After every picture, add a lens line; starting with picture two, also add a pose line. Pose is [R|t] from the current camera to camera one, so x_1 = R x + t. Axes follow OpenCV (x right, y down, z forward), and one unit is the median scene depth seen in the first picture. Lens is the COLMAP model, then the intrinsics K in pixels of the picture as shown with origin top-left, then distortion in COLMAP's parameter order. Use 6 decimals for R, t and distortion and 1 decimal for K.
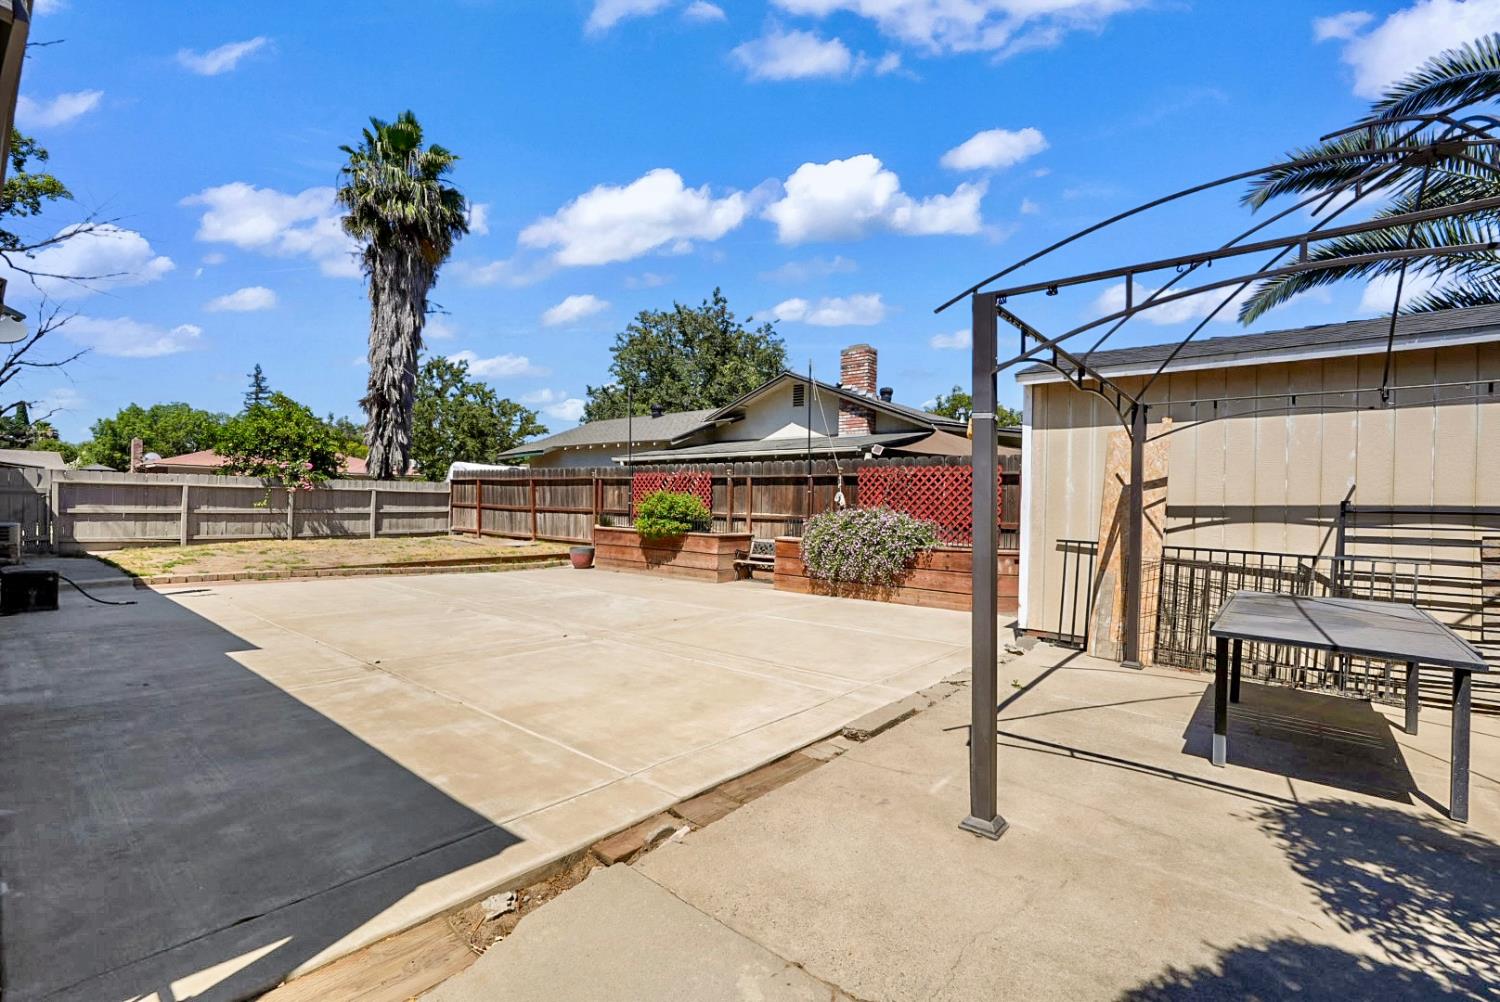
lens RADIAL K [[659.5, 0, 748.7], [0, 659.5, 494.7], [0, 0, 1]] dist [-0.002007, -0.000352]
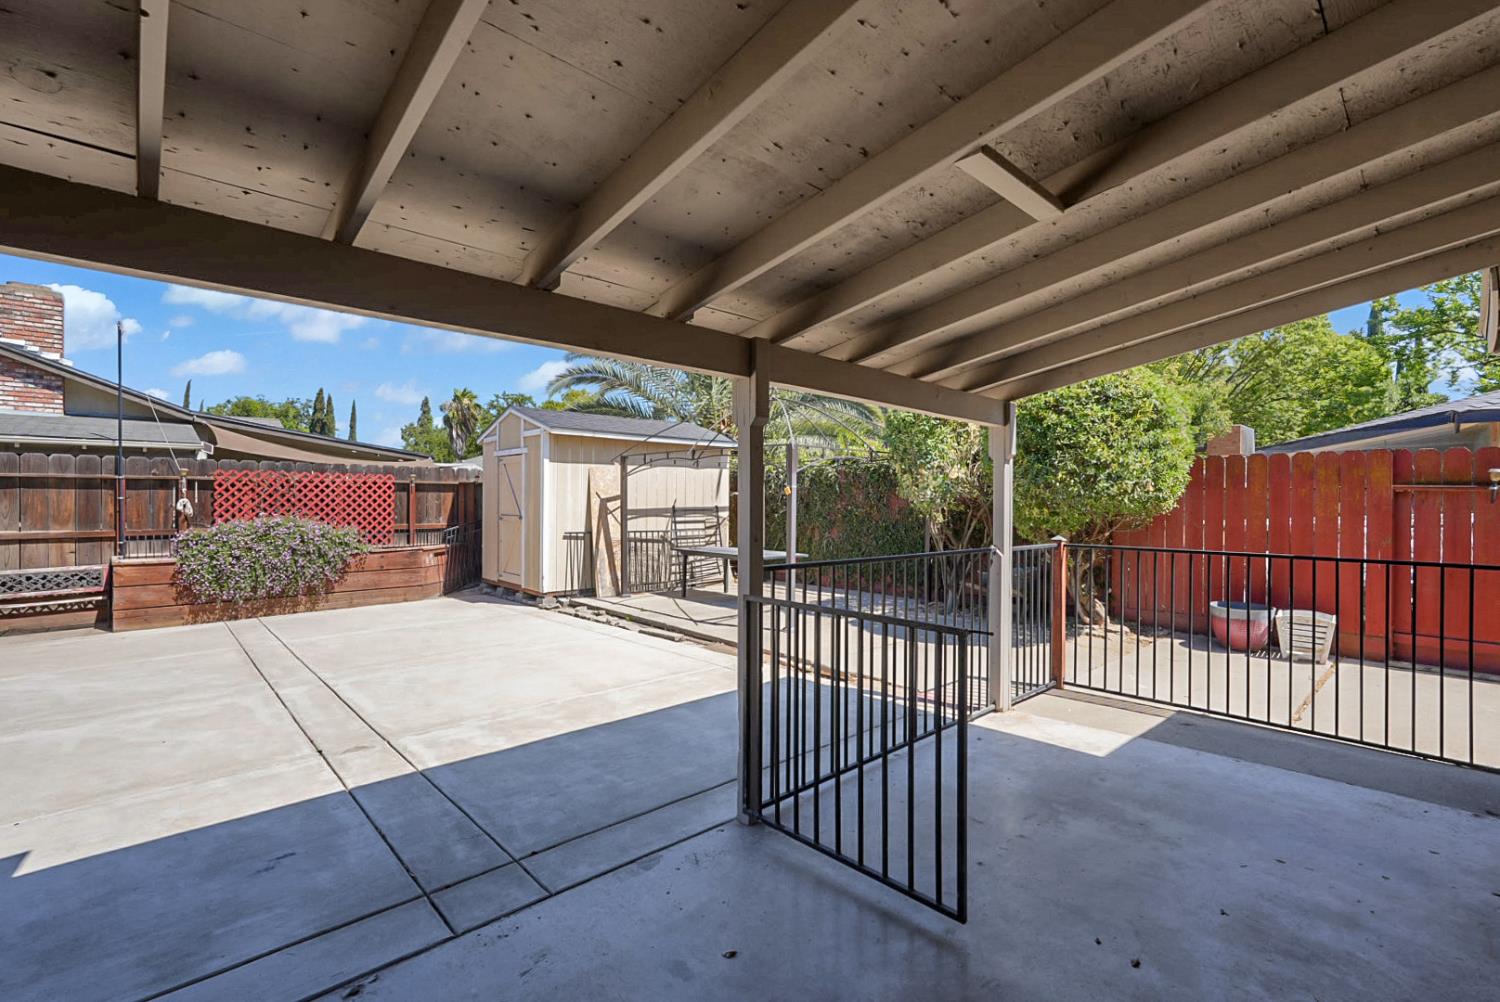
lens RADIAL K [[659.5, 0, 750.0], [0, 659.5, 508.7], [0, 0, 1]] dist [-0.002007, -0.000352]
pose [[0.135562, -0.031766, 0.990260, -1.081424], [-0.010100, 0.999390, 0.033442, -0.048515], [-0.990717, -0.014535, 0.135158, 0.356252]]
